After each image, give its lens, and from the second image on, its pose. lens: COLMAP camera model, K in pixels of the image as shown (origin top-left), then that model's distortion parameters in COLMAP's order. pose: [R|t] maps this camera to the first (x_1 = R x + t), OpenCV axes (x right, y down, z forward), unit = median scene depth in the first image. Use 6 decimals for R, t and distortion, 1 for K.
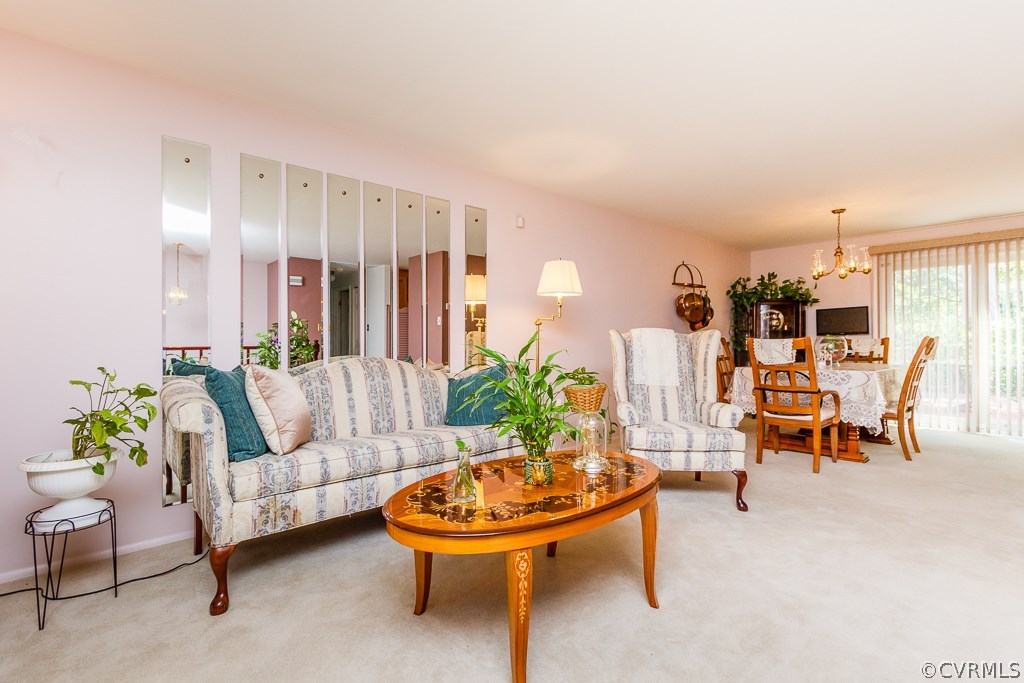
lens RADIAL K [[470.3, 0, 510.6], [0, 470.3, 332.8], [0, 0, 1]] dist [-0.000665, -0.002999]
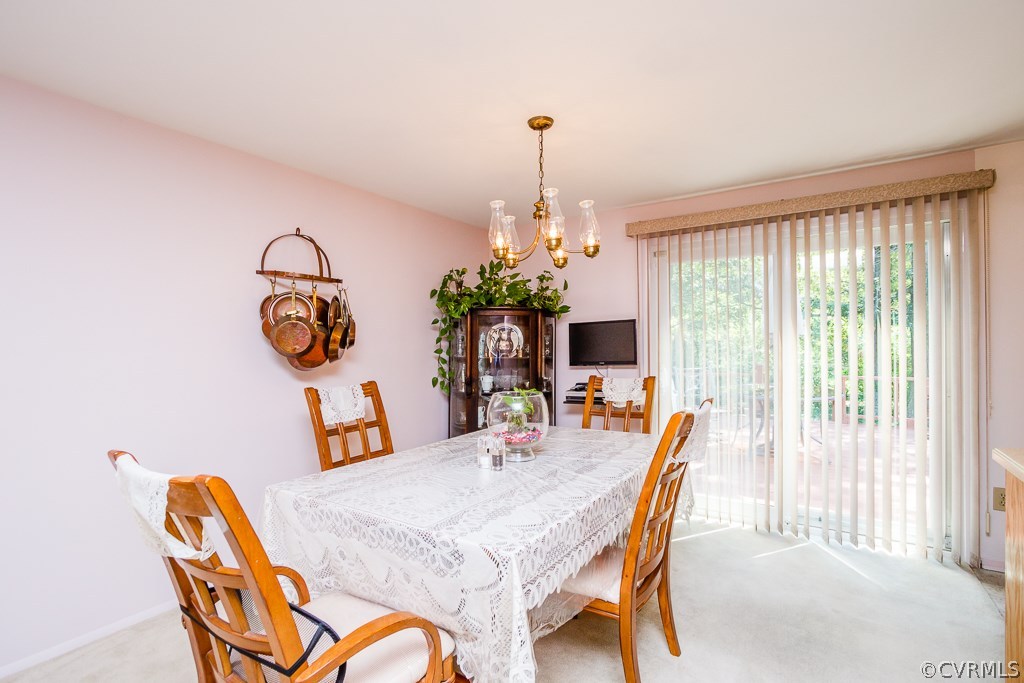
lens RADIAL K [[470.3, 0, 517.4], [0, 470.3, 333.7], [0, 0, 1]] dist [-0.000665, -0.002999]
pose [[0.962291, -0.002710, 0.272008, 0.441846], [0.002395, 0.999996, 0.001487, -0.039632], [-0.272011, -0.000780, 0.962294, 0.445456]]
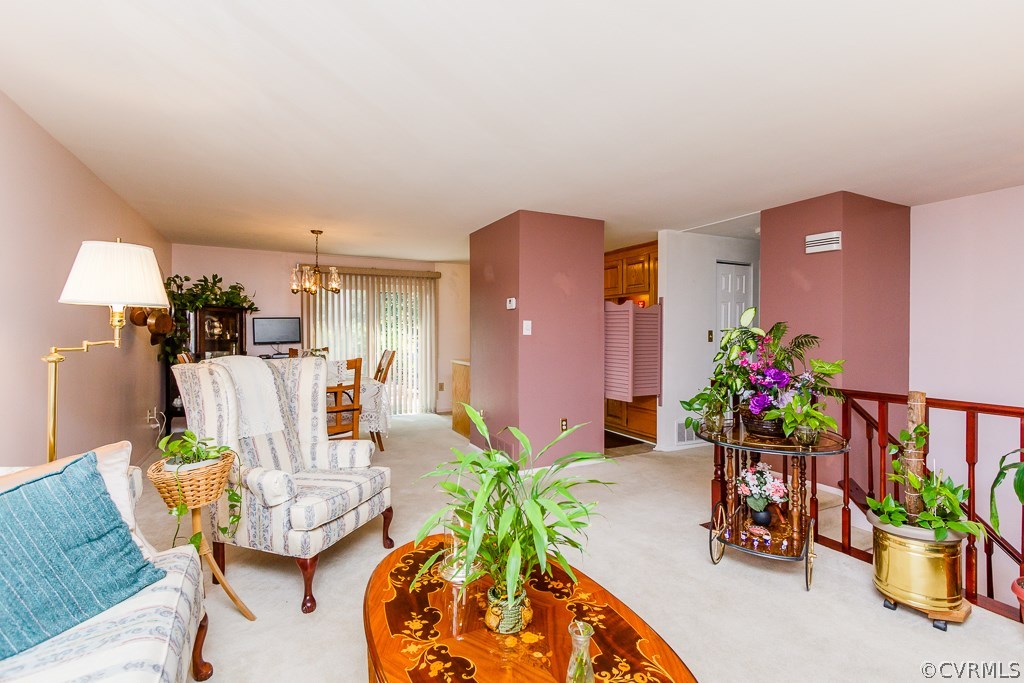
lens RADIAL K [[470.3, 0, 510.7], [0, 470.3, 336.5], [0, 0, 1]] dist [-0.000665, -0.002999]
pose [[0.230932, -0.004169, 0.972961, -0.190452], [-0.024624, 0.999645, 0.010128, -0.035882], [-0.972658, -0.026297, 0.230748, 0.261511]]
